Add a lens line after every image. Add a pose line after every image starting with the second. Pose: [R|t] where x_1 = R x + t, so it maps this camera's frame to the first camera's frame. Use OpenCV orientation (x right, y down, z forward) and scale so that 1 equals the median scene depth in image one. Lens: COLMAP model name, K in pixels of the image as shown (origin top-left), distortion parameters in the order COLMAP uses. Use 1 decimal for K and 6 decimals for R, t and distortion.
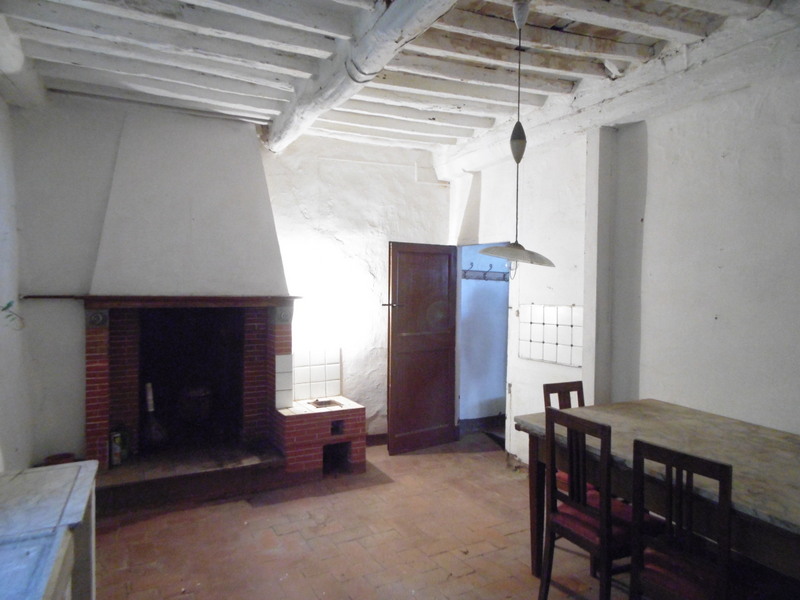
lens RADIAL K [[520.9, 0, 398.7], [0, 520.9, 299.4], [0, 0, 1]] dist [0.000034, -0.001639]
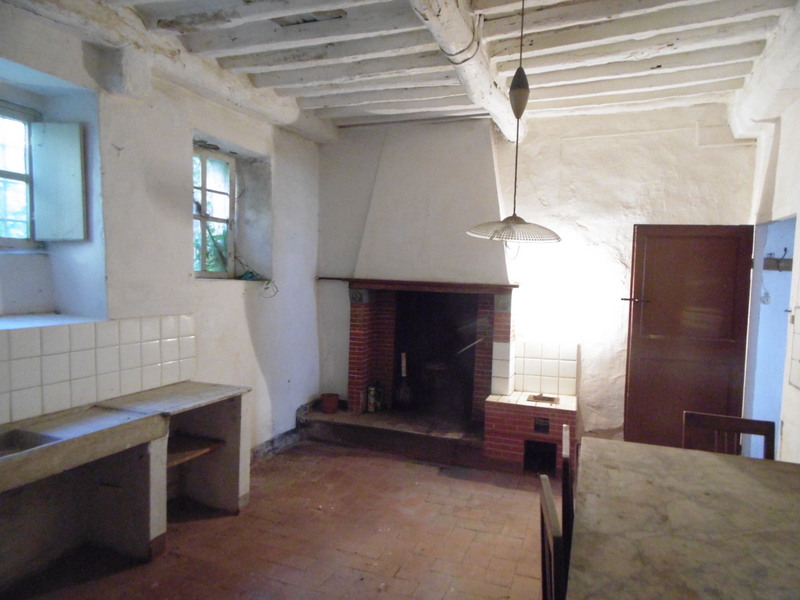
lens RADIAL K [[520.9, 0, 398.7], [0, 520.9, 299.4], [0, 0, 1]] dist [0.000034, -0.001639]
pose [[0.670998, 0.048499, -0.739871, 0.415421], [-0.043908, 0.998706, 0.025645, 0.005932], [0.740158, 0.015279, 0.672259, 0.180069]]
